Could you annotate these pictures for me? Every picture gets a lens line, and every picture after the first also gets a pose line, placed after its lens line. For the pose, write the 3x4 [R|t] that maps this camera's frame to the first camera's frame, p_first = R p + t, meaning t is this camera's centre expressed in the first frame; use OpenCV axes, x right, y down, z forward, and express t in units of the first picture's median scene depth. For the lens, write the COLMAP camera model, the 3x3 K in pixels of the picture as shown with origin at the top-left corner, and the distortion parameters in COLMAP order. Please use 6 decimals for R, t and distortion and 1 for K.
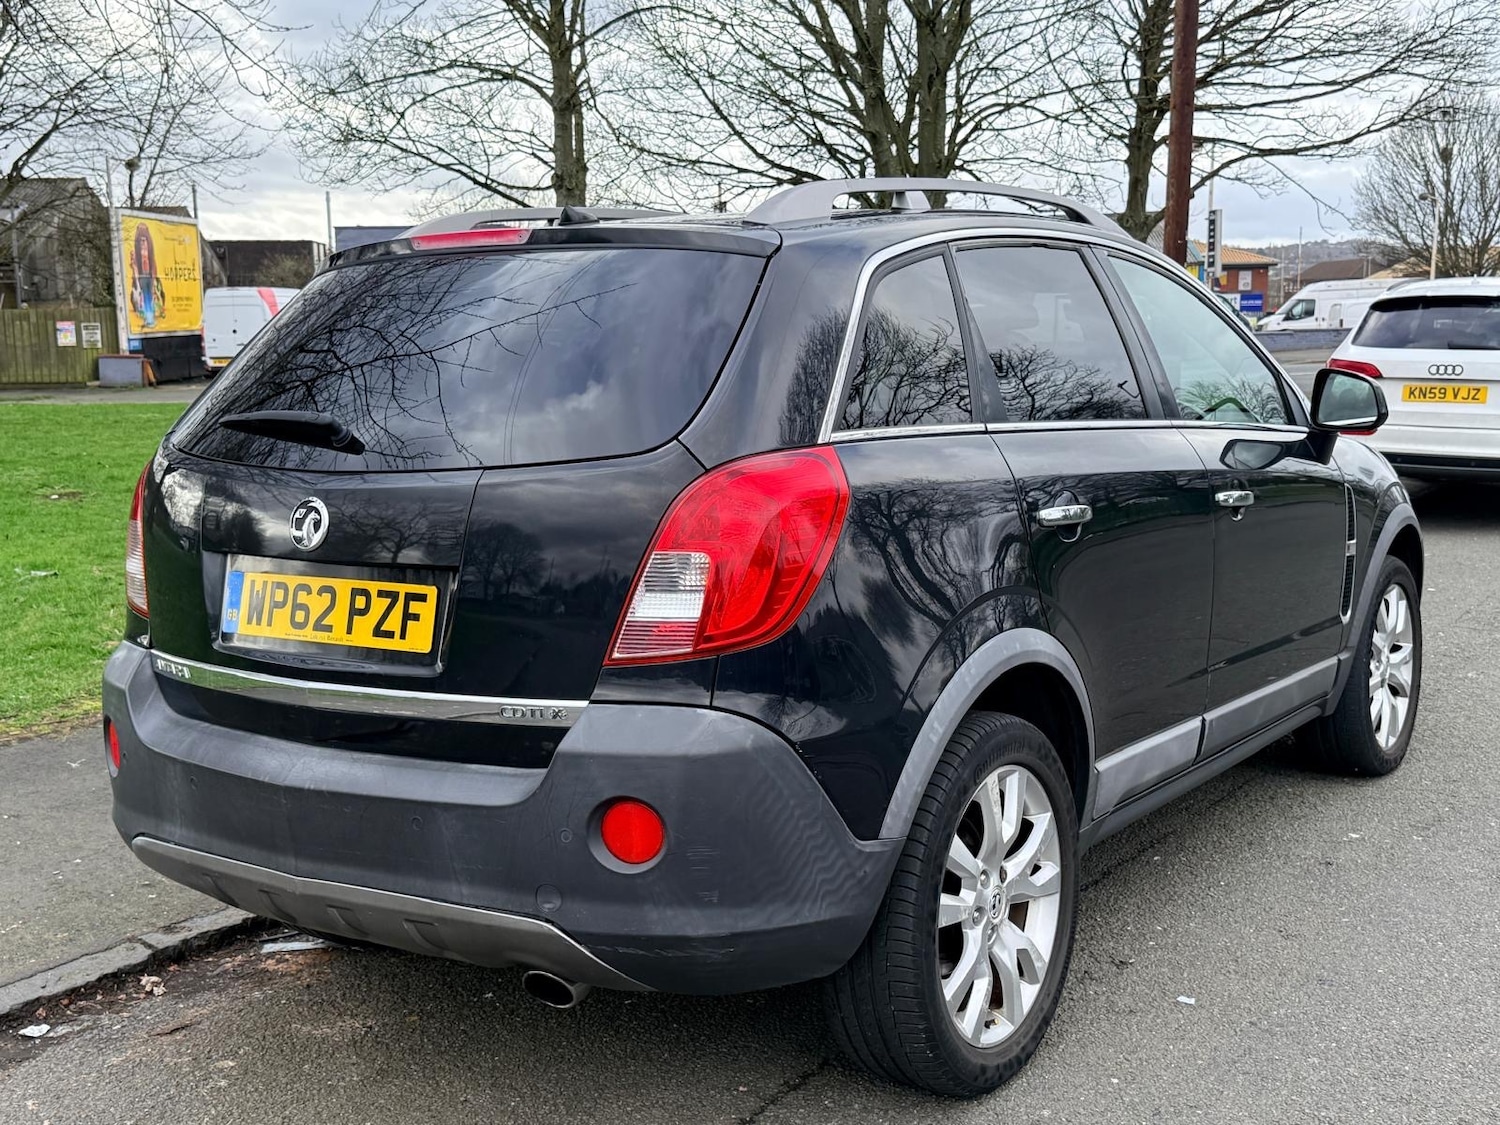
lens RADIAL K [[1780.7, 0, 754.9], [0, 1780.7, 577.3], [0, 0, 1]] dist [0.036194, 0.000000]
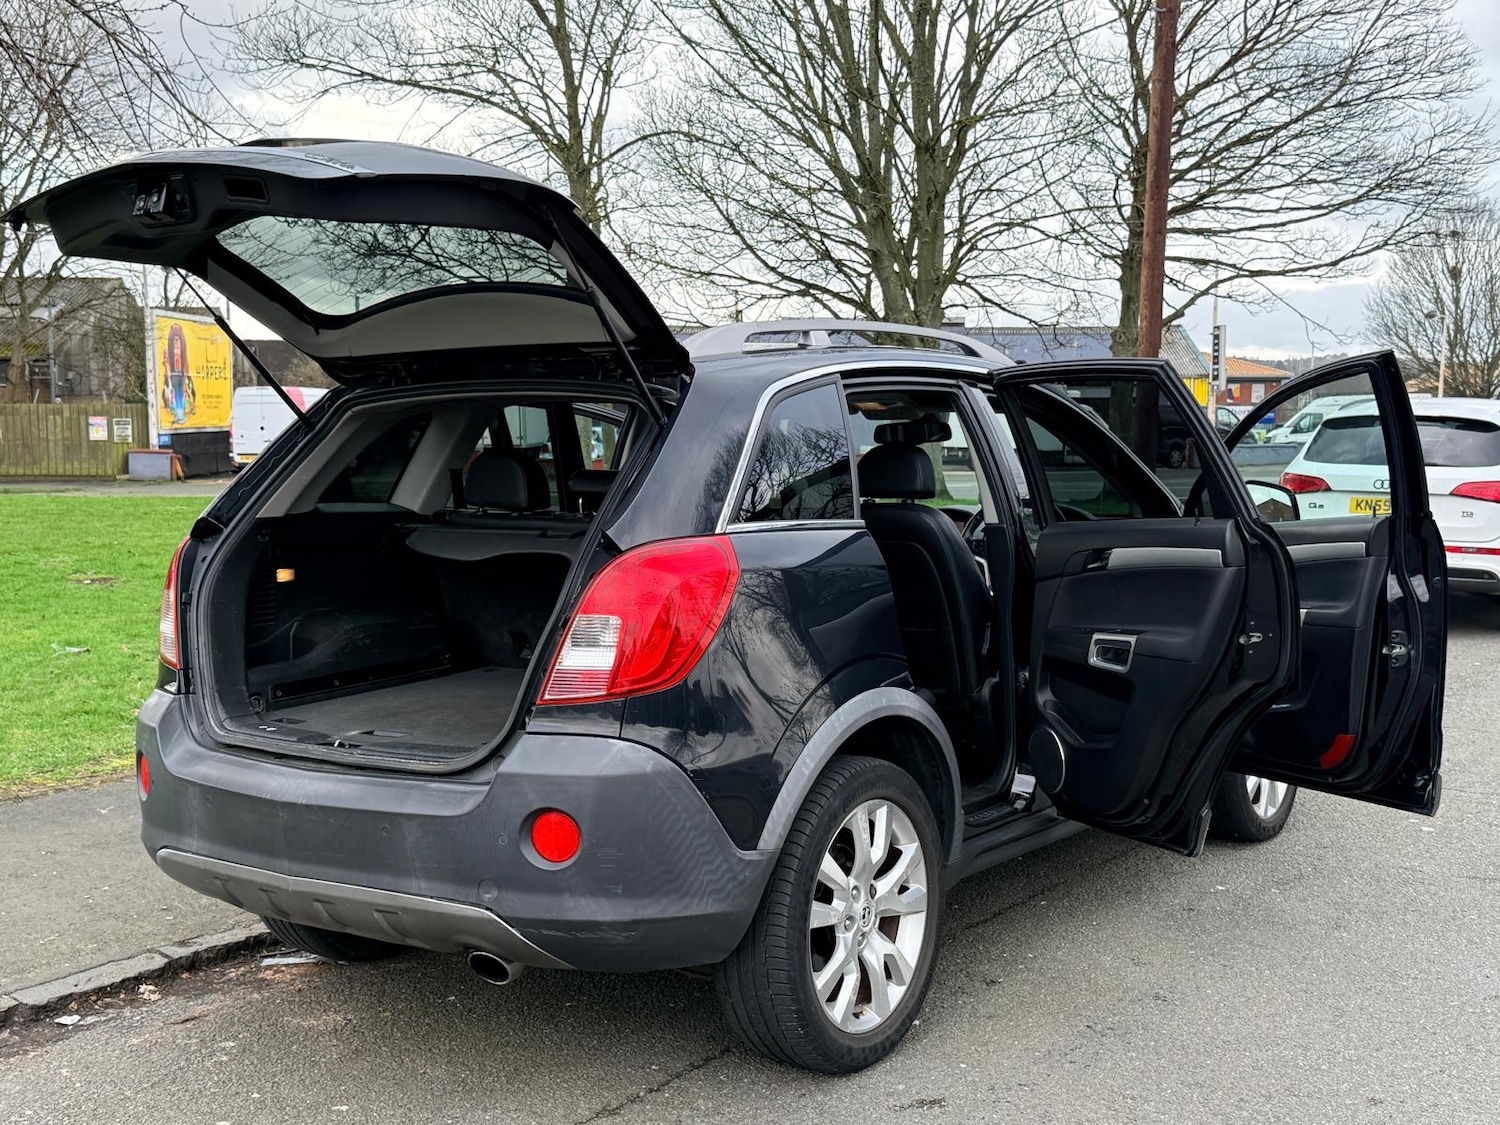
lens RADIAL K [[1780.7, 0, 749.1], [0, 1780.7, 562.1], [0, 0, 1]] dist [0.036194, 0.000000]
pose [[0.999777, 0.015546, -0.014302, 0.061741], [-0.016456, 0.997692, -0.065881, 0.022195], [0.013245, 0.066101, 0.997725, -0.199276]]
